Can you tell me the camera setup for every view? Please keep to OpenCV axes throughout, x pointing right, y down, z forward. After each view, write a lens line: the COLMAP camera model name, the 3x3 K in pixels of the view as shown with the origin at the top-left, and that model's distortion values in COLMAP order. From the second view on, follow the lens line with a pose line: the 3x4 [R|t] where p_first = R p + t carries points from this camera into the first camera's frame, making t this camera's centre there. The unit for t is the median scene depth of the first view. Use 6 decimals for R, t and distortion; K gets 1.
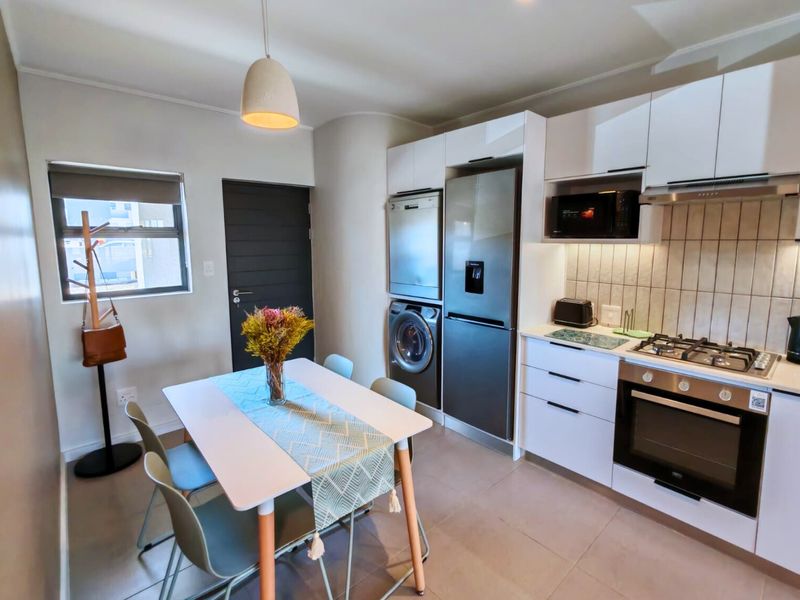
lens RADIAL K [[384.6, 0, 400.2], [0, 384.6, 283.3], [0, 0, 1]] dist [0.000590, 0.000671]
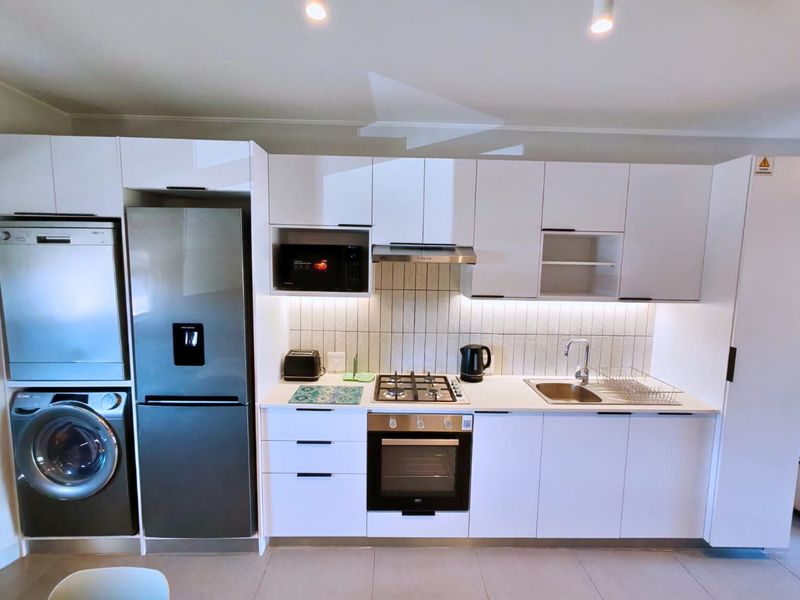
lens RADIAL K [[384.1, 0, 400.0], [0, 384.1, 300.0], [0, 0, 1]] dist [0.001176, 0.001470]
pose [[0.645418, -0.068287, 0.760771, -0.112355], [0.064466, 0.997312, 0.034828, -0.109427], [-0.761105, 0.026566, 0.648085, 0.216270]]
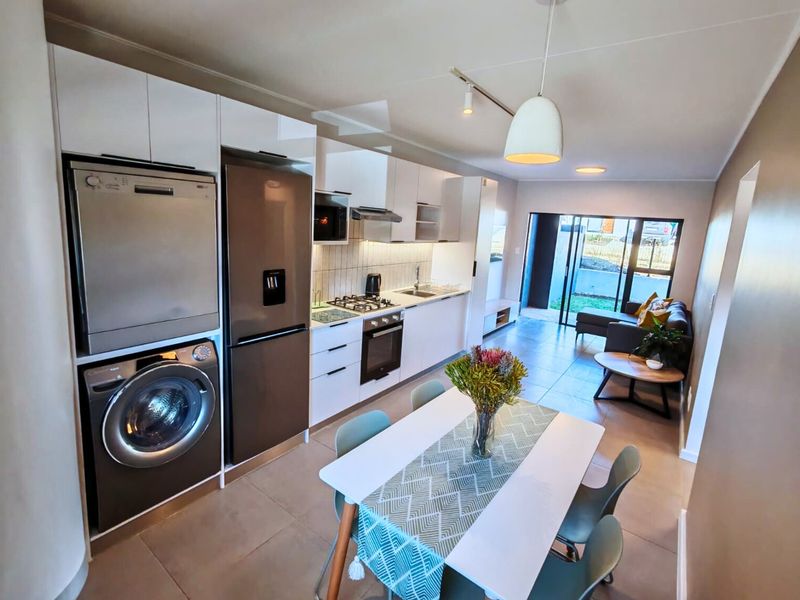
lens RADIAL K [[384.6, 0, 400.2], [0, 384.6, 283.3], [0, 0, 1]] dist [0.000590, 0.000671]
pose [[-0.211456, -0.169017, 0.962663, -0.785966], [0.046876, 0.982047, 0.182717, -0.188406], [-0.976263, 0.083762, -0.199737, 0.962333]]
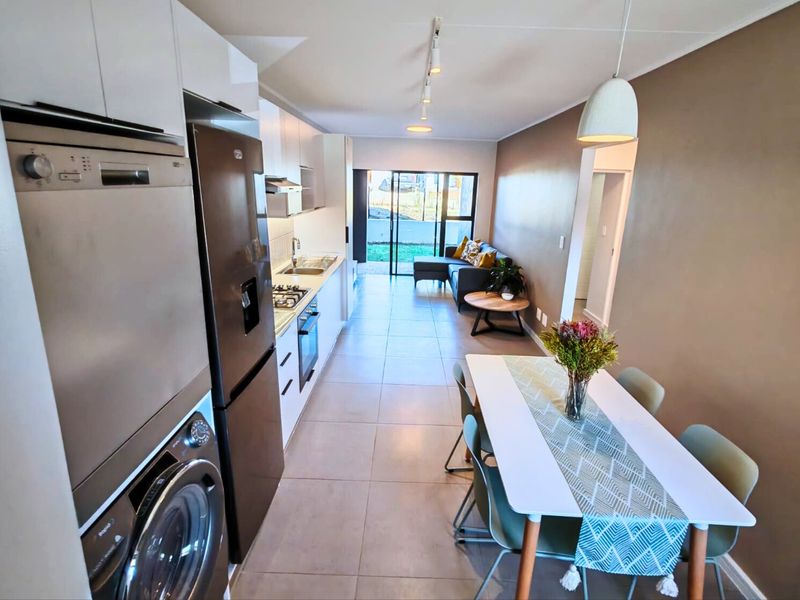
lens RADIAL K [[390.7, 0, 399.0], [0, 390.7, 277.6], [0, 0, 1]] dist [-0.001106, 0.000187]
pose [[-0.734482, -0.175055, 0.655661, -0.424775], [0.052711, 0.948522, 0.312293, -0.261301], [-0.676578, 0.263934, -0.687446, 1.361431]]
